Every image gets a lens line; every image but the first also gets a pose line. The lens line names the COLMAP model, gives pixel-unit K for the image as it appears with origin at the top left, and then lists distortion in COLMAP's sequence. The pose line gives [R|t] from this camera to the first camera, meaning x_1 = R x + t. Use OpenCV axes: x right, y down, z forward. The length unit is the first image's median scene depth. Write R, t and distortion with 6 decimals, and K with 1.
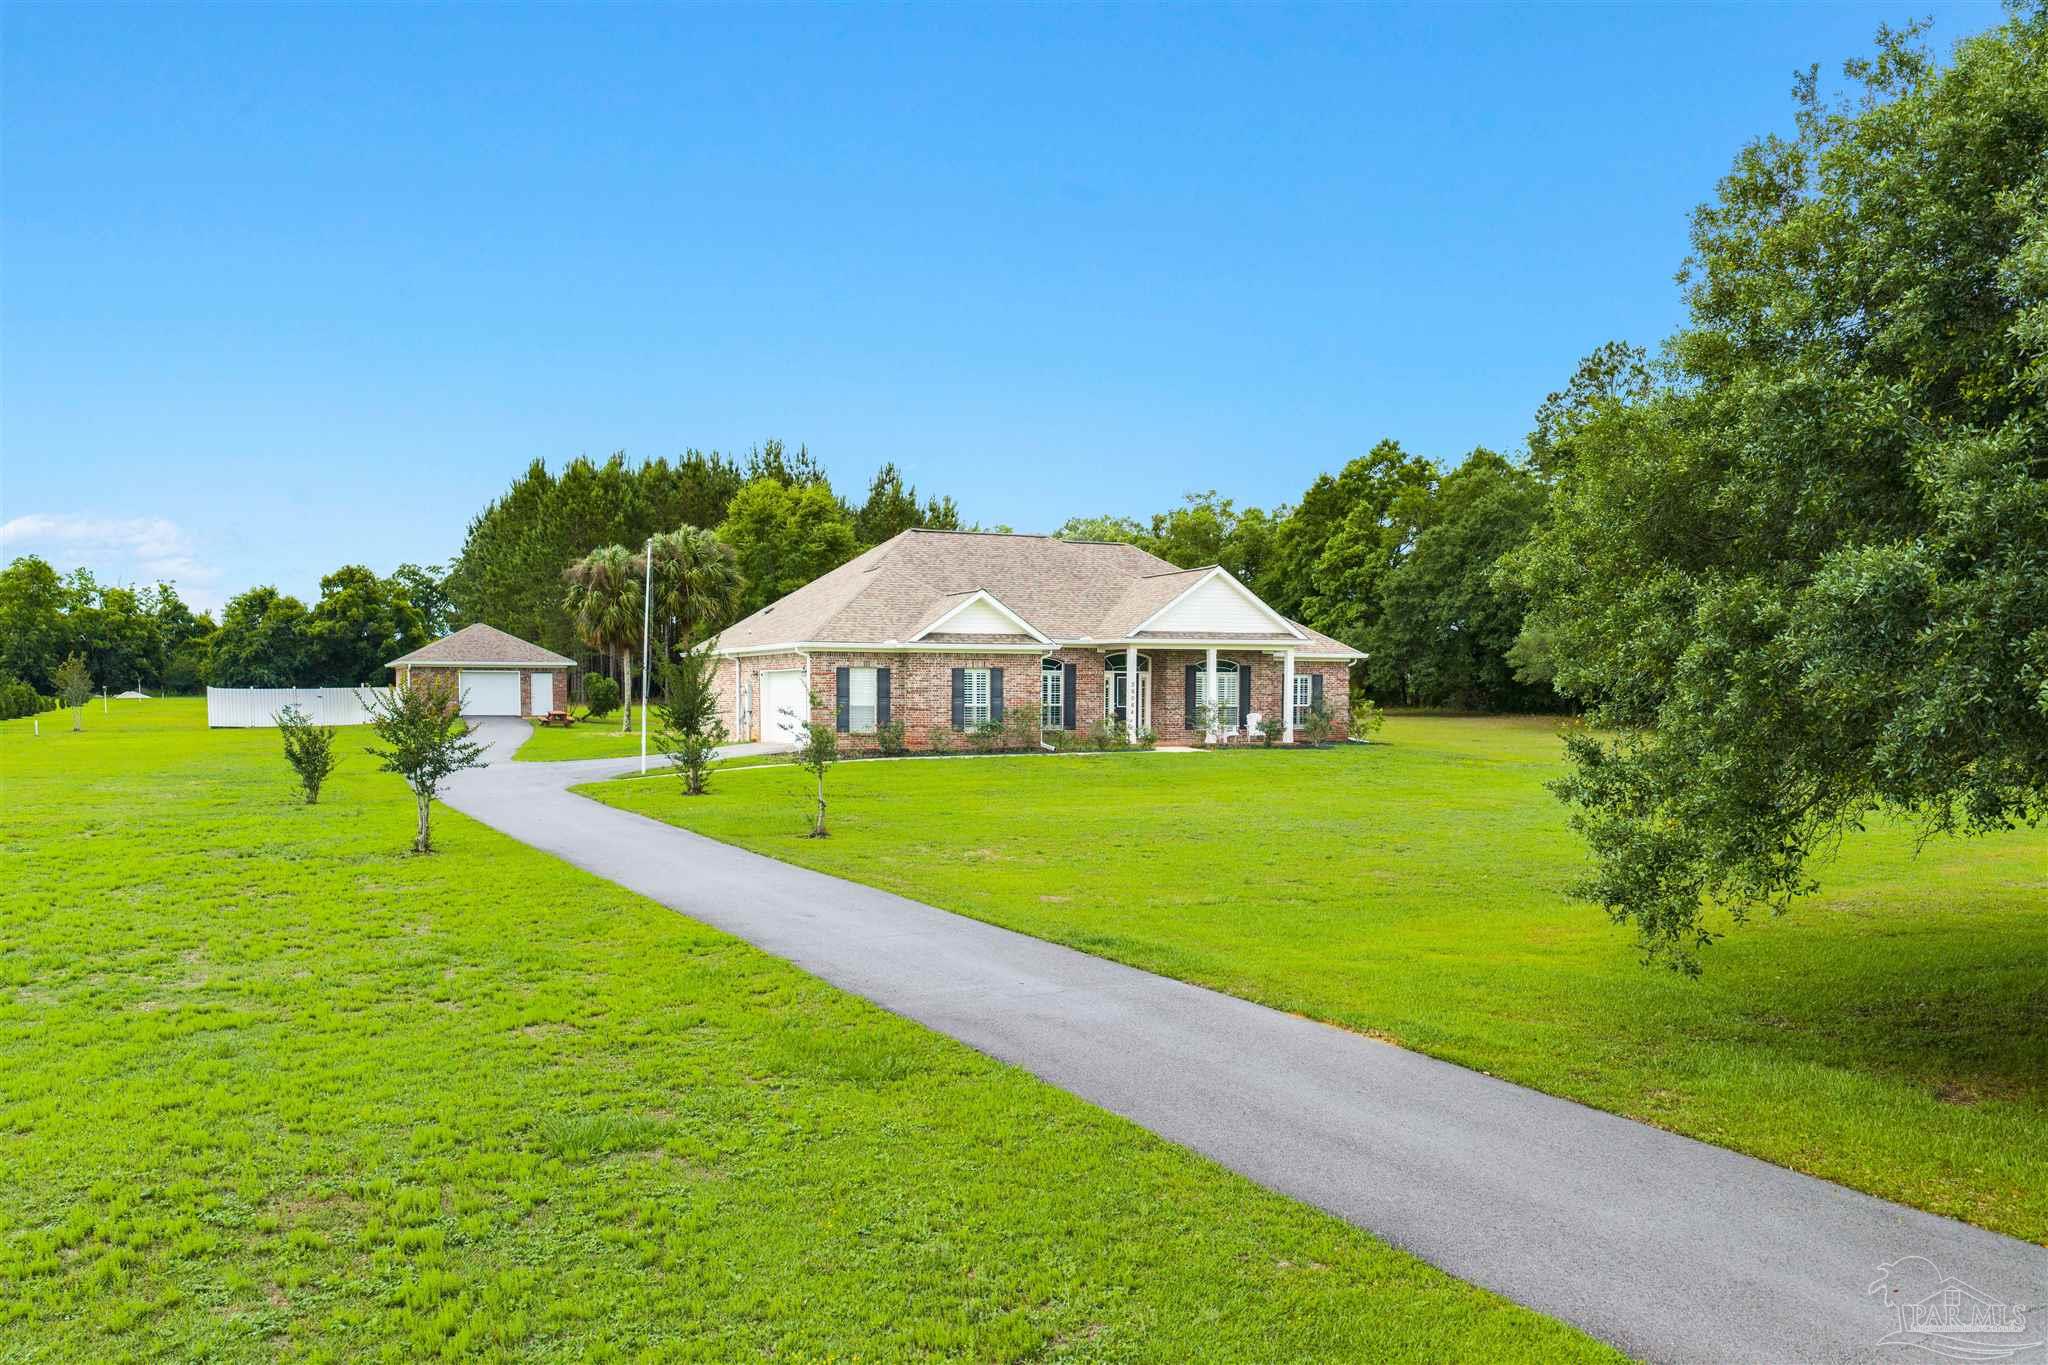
lens RADIAL K [[1745.5, 0, 1024.0], [0, 1745.5, 682.5], [0, 0, 1]] dist [0.028518, -0.079123]
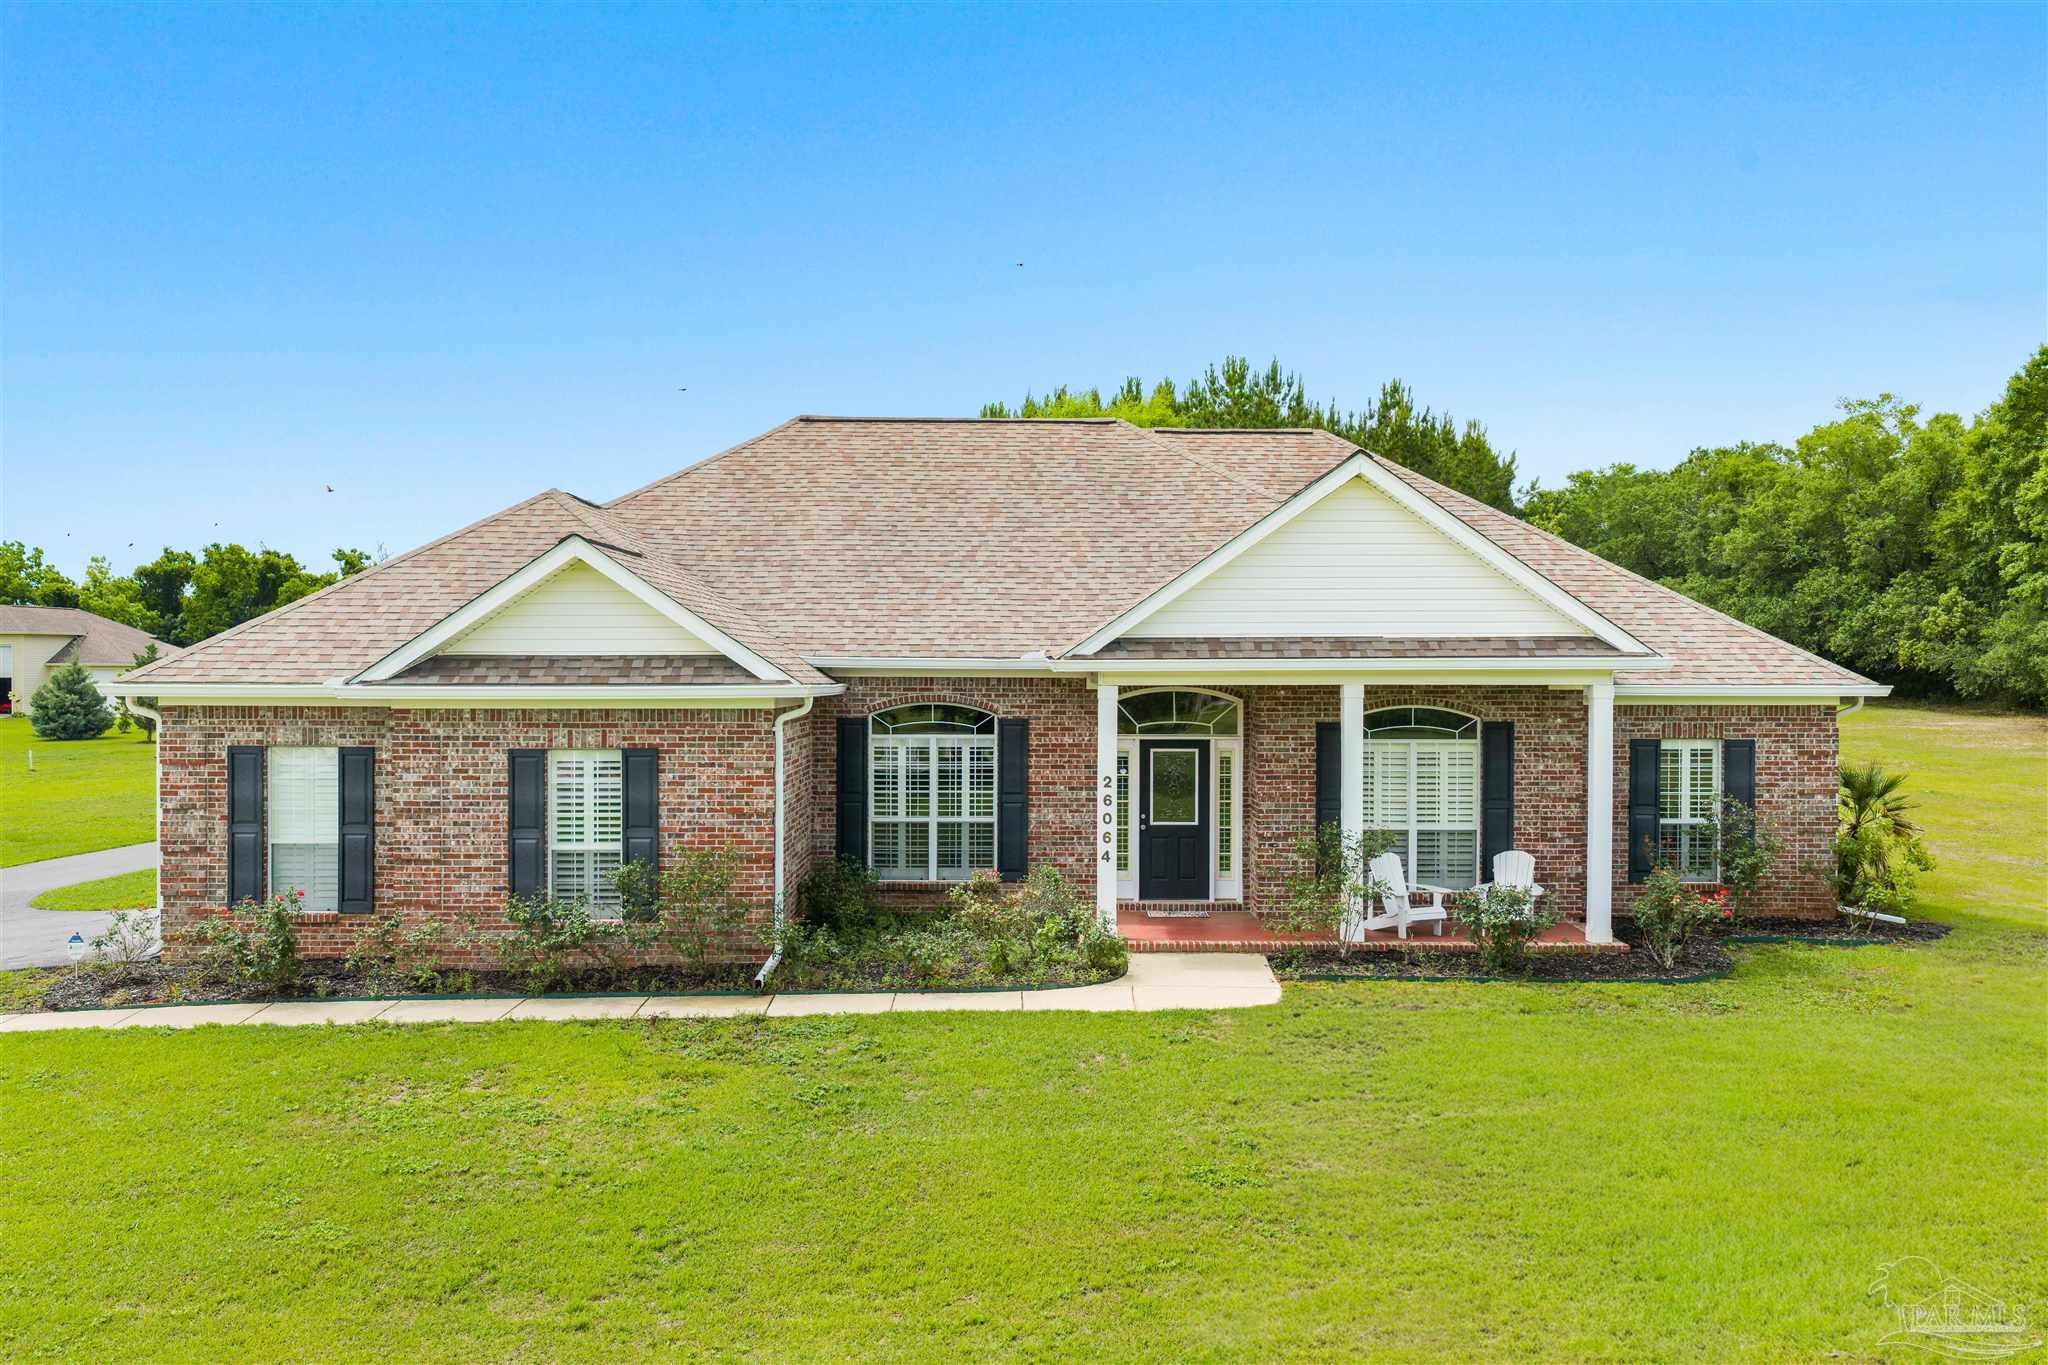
lens RADIAL K [[1745.5, 0, 1024.0], [0, 1745.5, 682.5], [0, 0, 1]] dist [0.028518, -0.079123]
pose [[0.919087, 0.003363, -0.394040, 0.179202], [0.003825, 0.999840, 0.017455, -0.024799], [0.394035, -0.017550, 0.918928, 0.608354]]
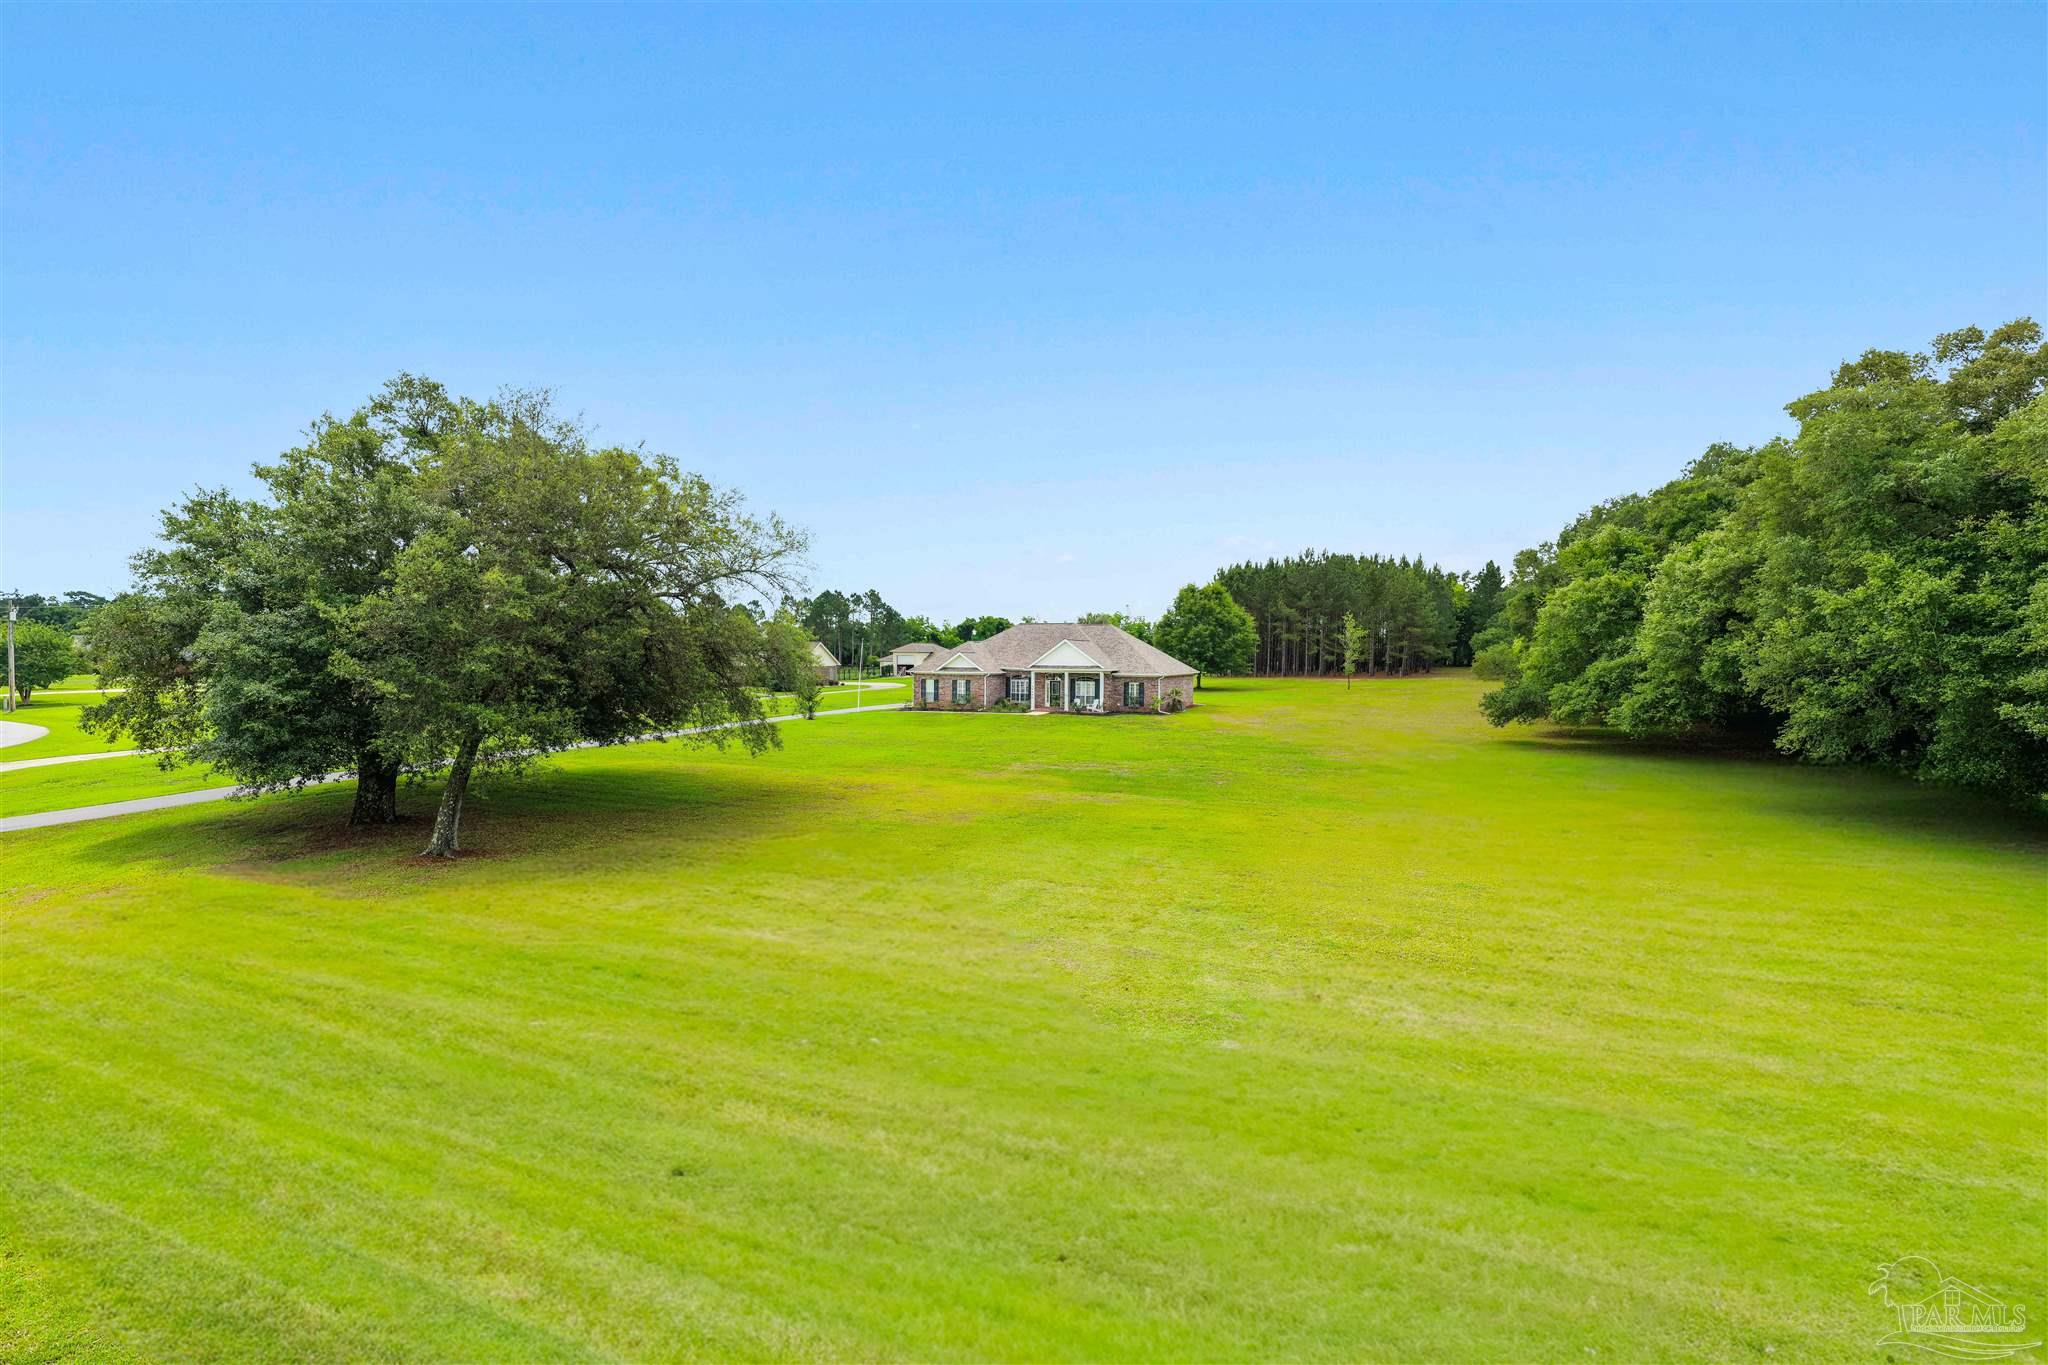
lens RADIAL K [[1745.5, 0, 1024.0], [0, 1745.5, 682.5], [0, 0, 1]] dist [0.028518, -0.079123]
pose [[0.683368, 0.024275, -0.729670, 1.788335], [-0.001102, 0.999480, 0.032218, -0.080993], [0.730073, -0.021213, 0.683040, -0.704206]]
